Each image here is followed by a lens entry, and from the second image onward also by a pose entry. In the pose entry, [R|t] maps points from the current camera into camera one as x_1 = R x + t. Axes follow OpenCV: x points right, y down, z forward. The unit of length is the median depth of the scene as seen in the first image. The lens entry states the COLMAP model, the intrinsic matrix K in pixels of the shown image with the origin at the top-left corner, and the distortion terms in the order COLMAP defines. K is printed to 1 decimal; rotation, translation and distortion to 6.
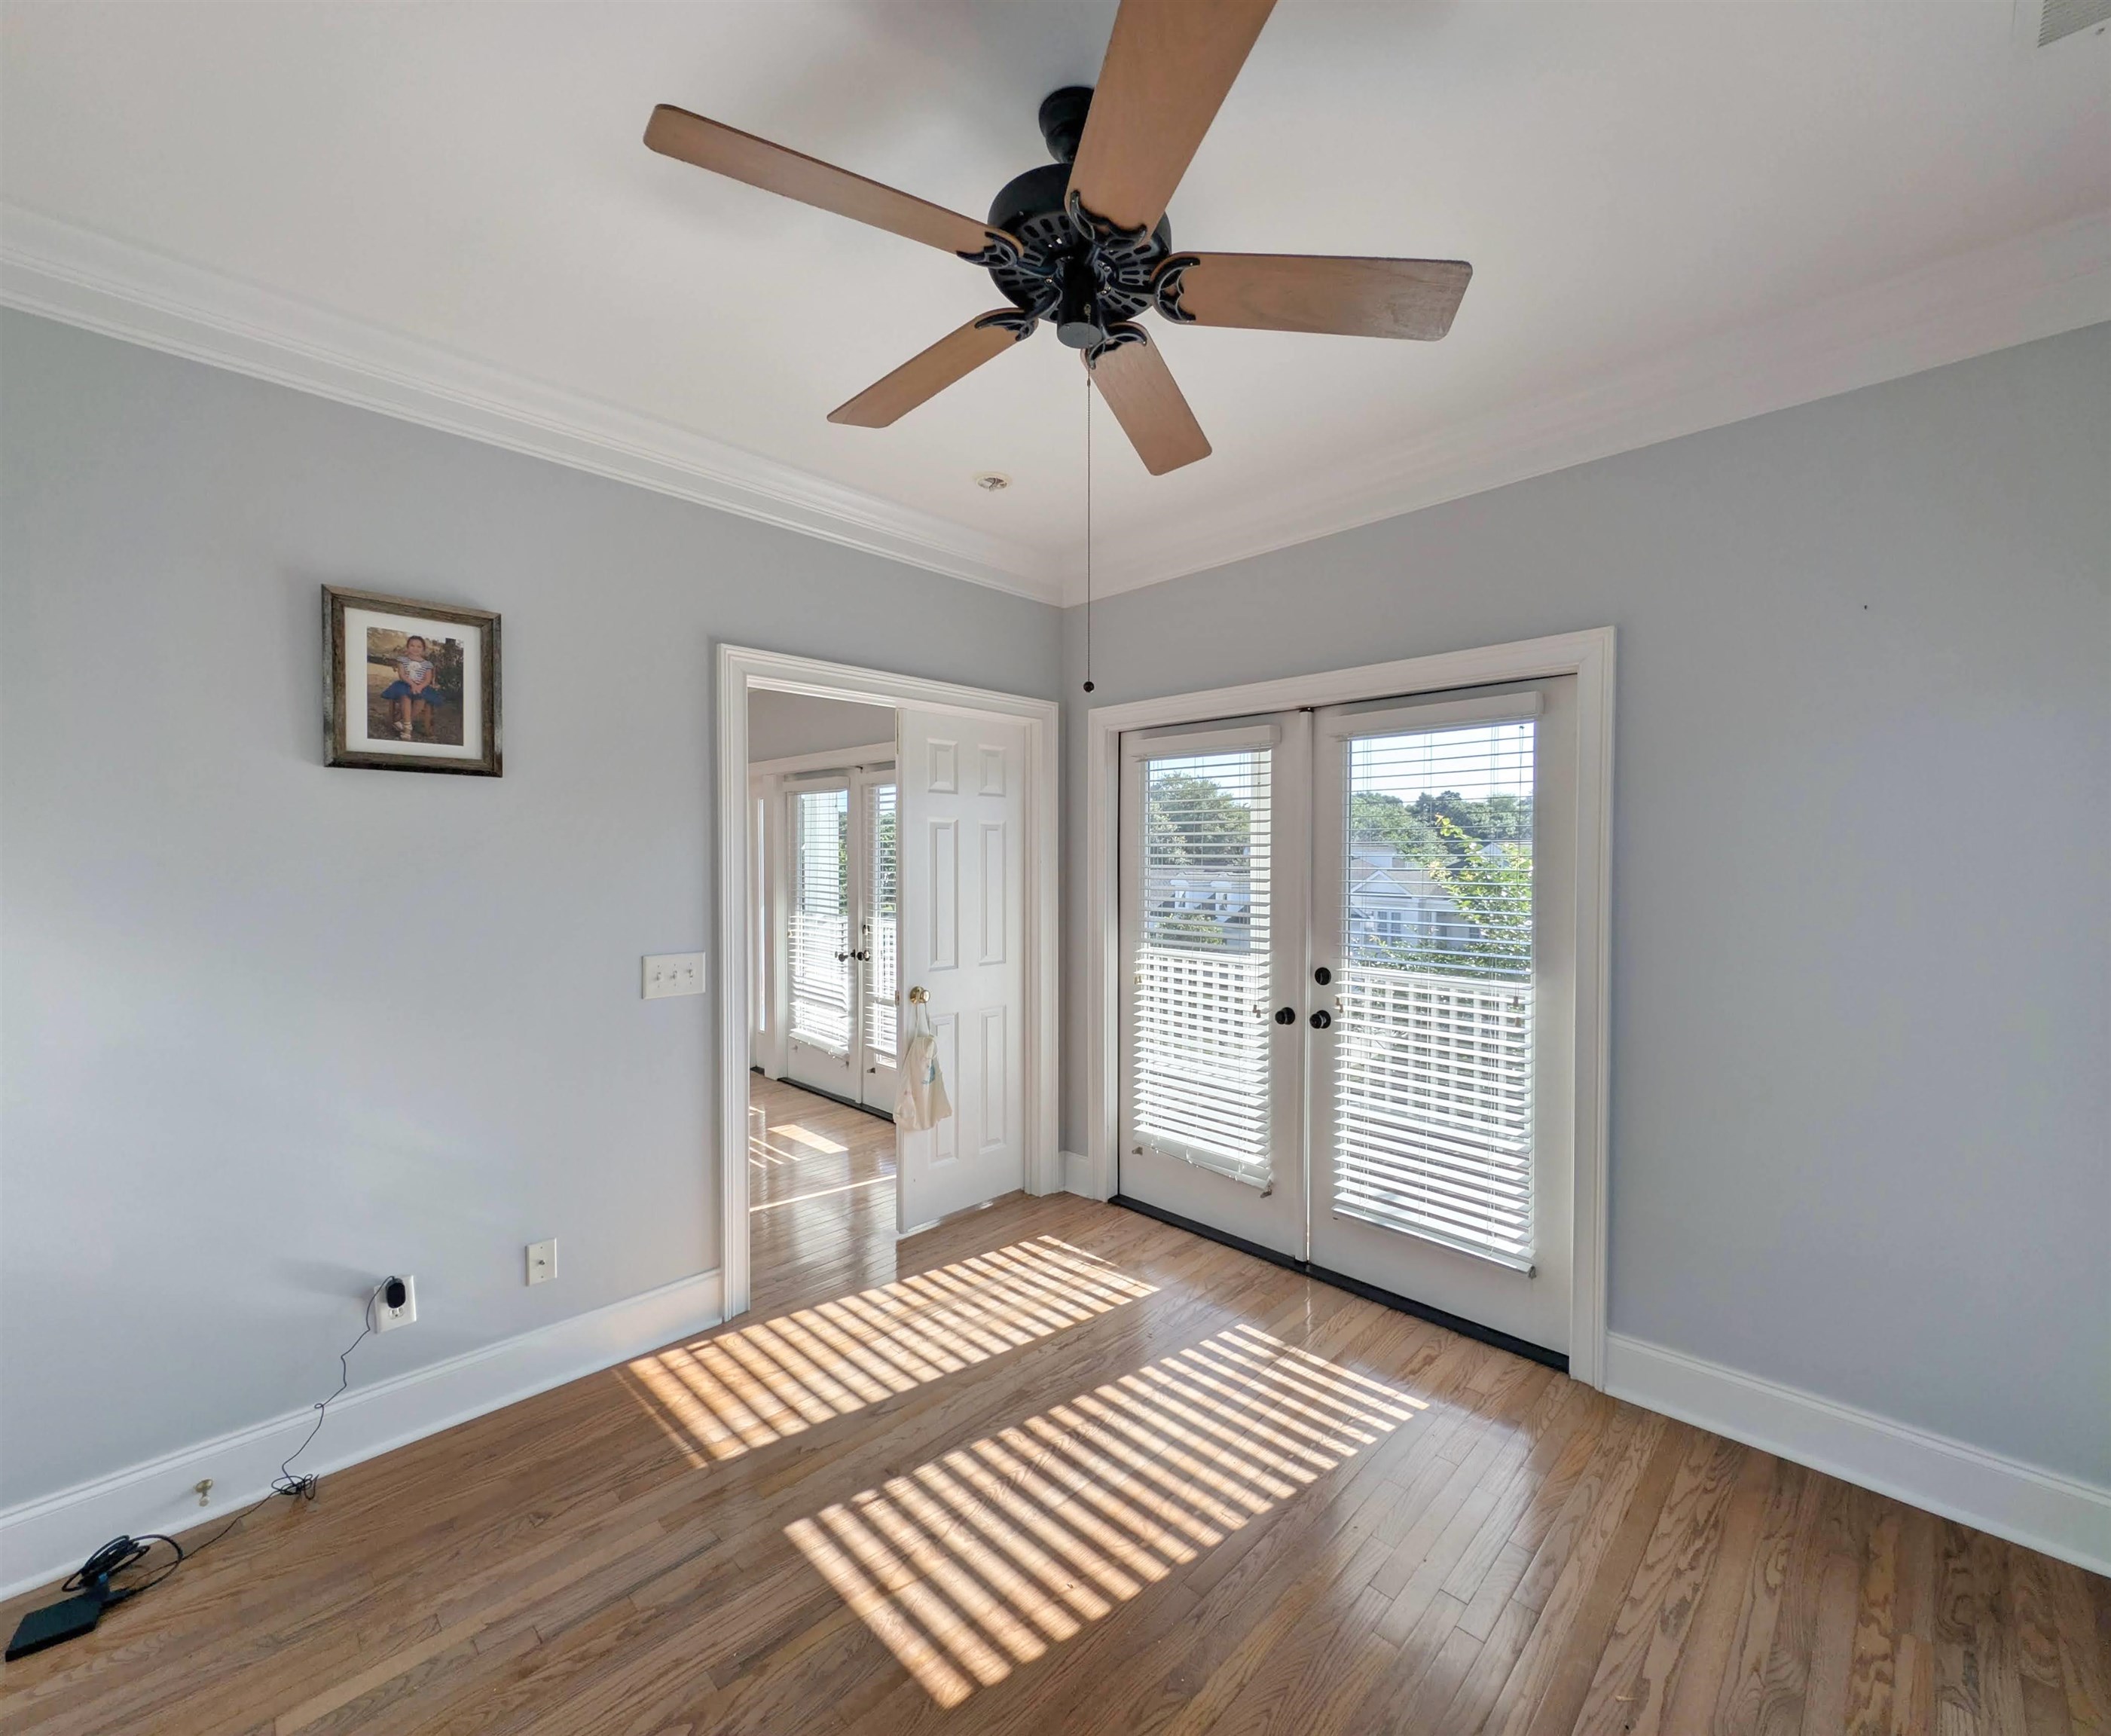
lens RADIAL K [[877.9, 0, 1139.4], [0, 877.9, 866.0], [0, 0, 1]] dist [0.004150, -0.001908]
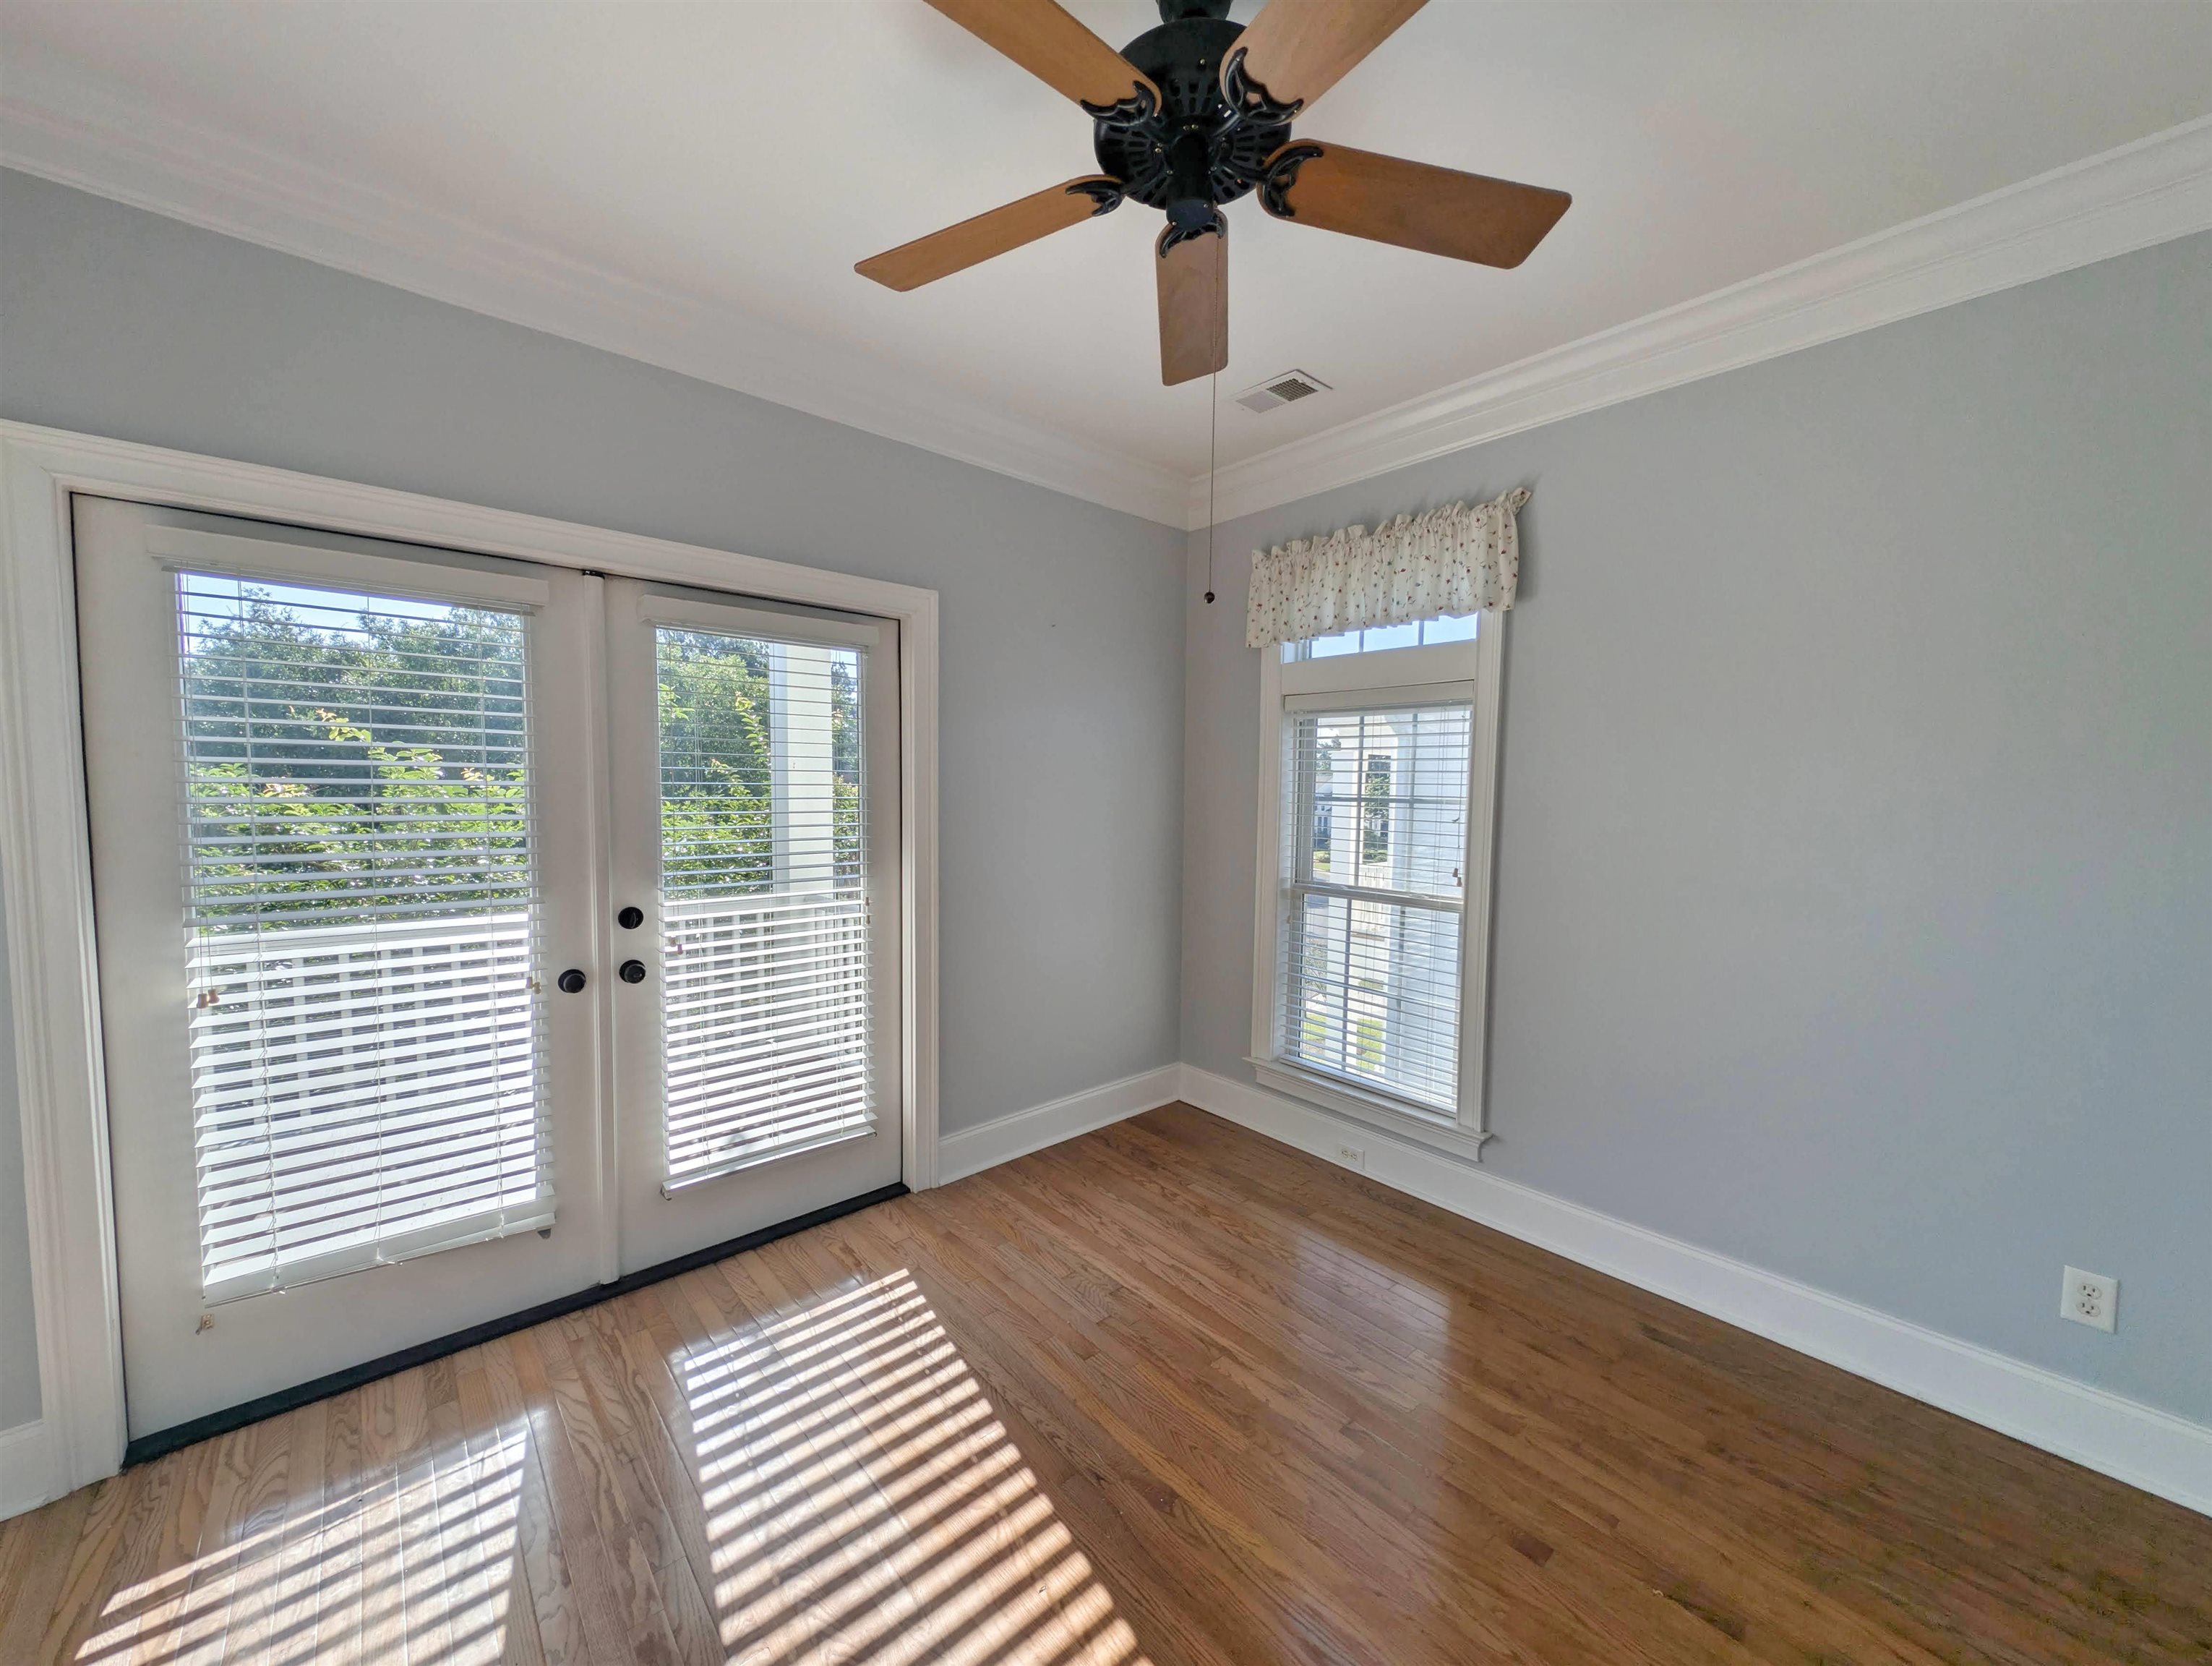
lens RADIAL K [[836.9, 0, 1097.0], [0, 836.9, 830.6], [0, 0, 1]] dist [0.003948, -0.000843]
pose [[0.117536, -0.059565, 0.991281, -0.607385], [0.004235, 0.998221, 0.059480, 0.002393], [-0.993060, -0.002793, 0.117579, 0.596206]]
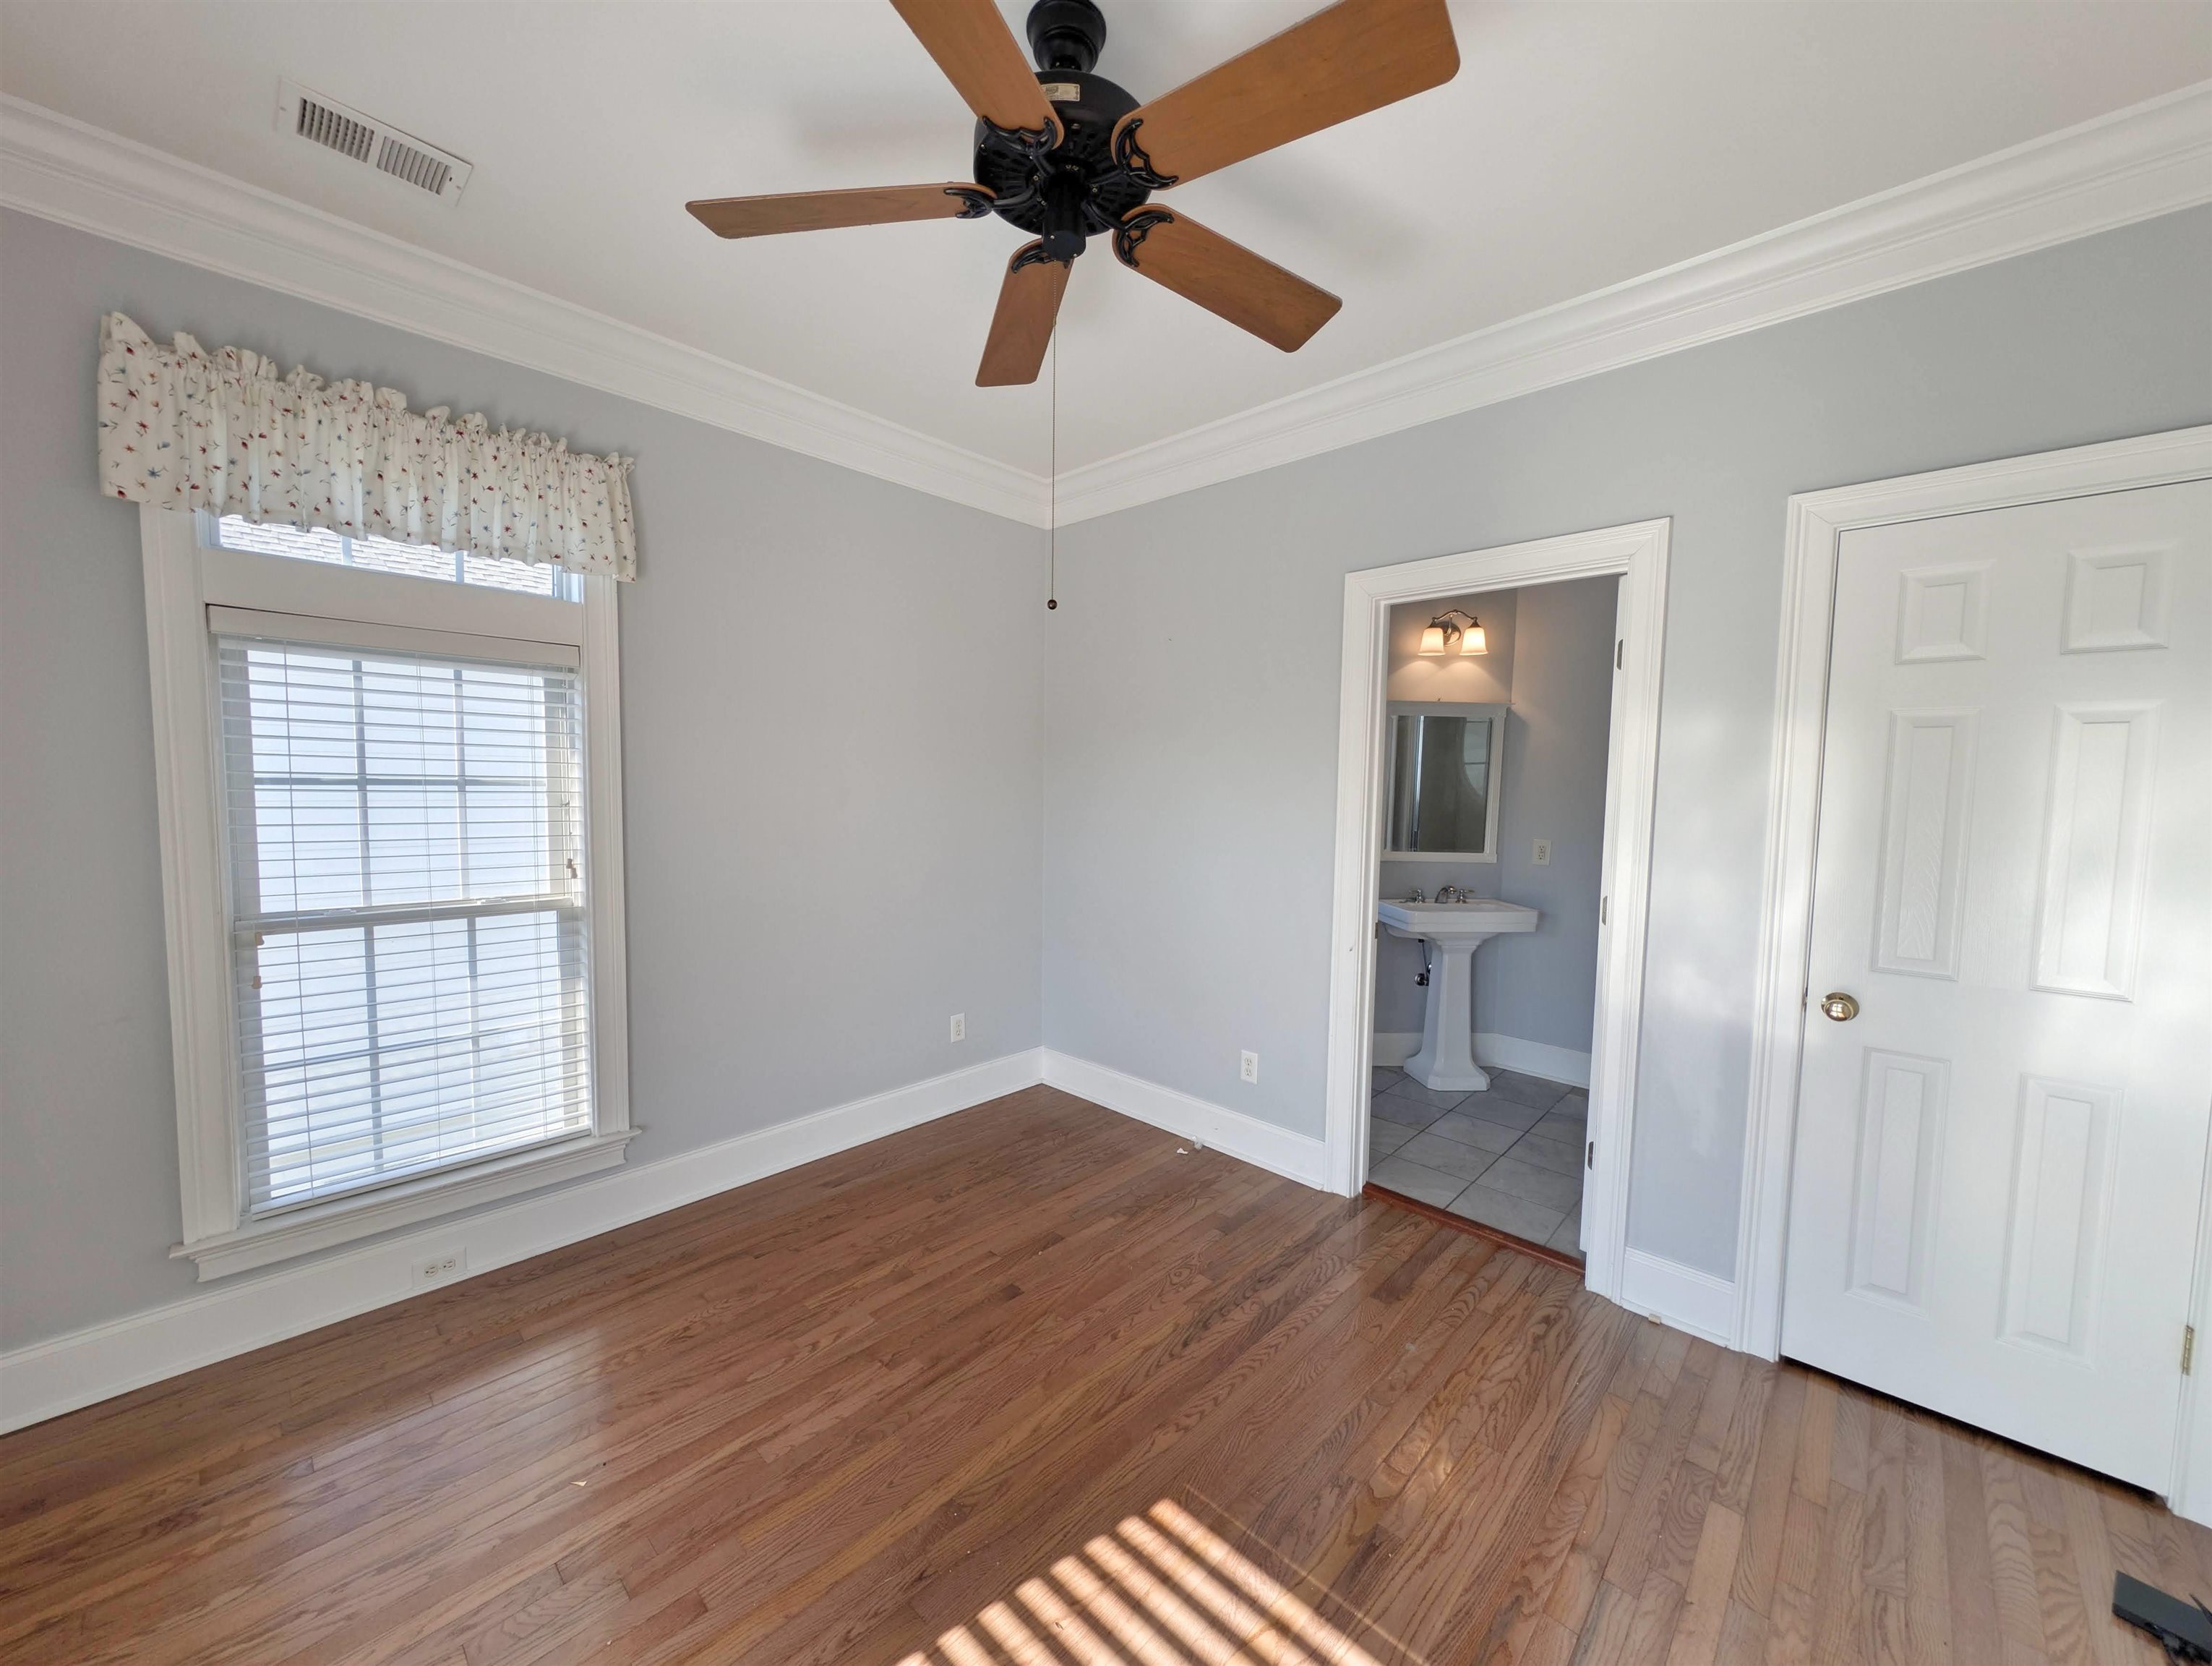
lens RADIAL K [[836.9, 0, 1092.1], [0, 836.9, 829.5], [0, 0, 1]] dist [0.003948, -0.000843]
pose [[-0.999347, -0.022288, 0.028433, -0.080135], [-0.020121, 0.997030, 0.074335, 0.001934], [-0.030005, 0.073715, -0.996828, 1.222756]]
